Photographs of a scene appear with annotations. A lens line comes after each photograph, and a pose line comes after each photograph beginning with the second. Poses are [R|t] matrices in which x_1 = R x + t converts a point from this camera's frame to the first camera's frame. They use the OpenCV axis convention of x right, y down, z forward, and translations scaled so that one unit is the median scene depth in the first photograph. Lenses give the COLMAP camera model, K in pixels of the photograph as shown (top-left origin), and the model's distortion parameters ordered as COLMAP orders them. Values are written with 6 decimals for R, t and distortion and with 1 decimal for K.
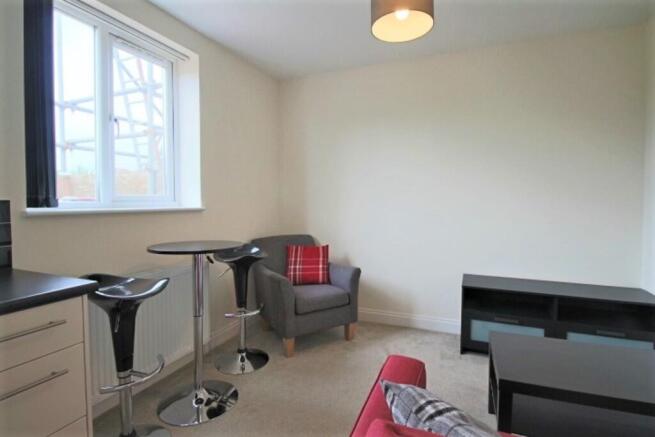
lens RADIAL K [[346.1, 0, 326.5], [0, 346.1, 221.3], [0, 0, 1]] dist [0.006152, 0.000733]
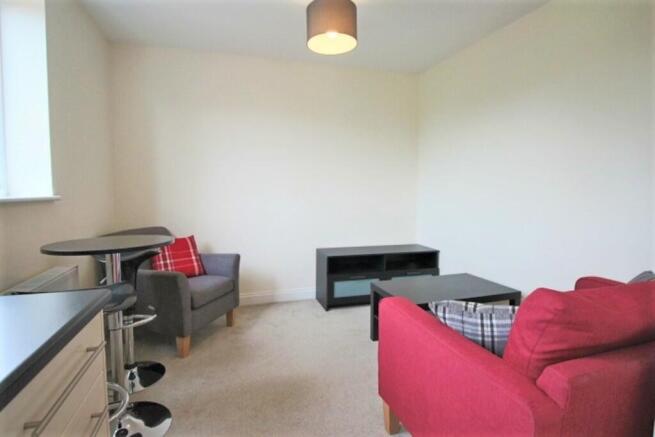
lens RADIAL K [[346.1, 0, 324.1], [0, 346.1, 214.3], [0, 0, 1]] dist [0.006152, 0.000733]
pose [[0.754085, -0.040231, 0.655543, -0.414426], [0.038336, 0.999117, 0.017217, 0.008054], [-0.655657, 0.012148, 0.754961, 0.049231]]
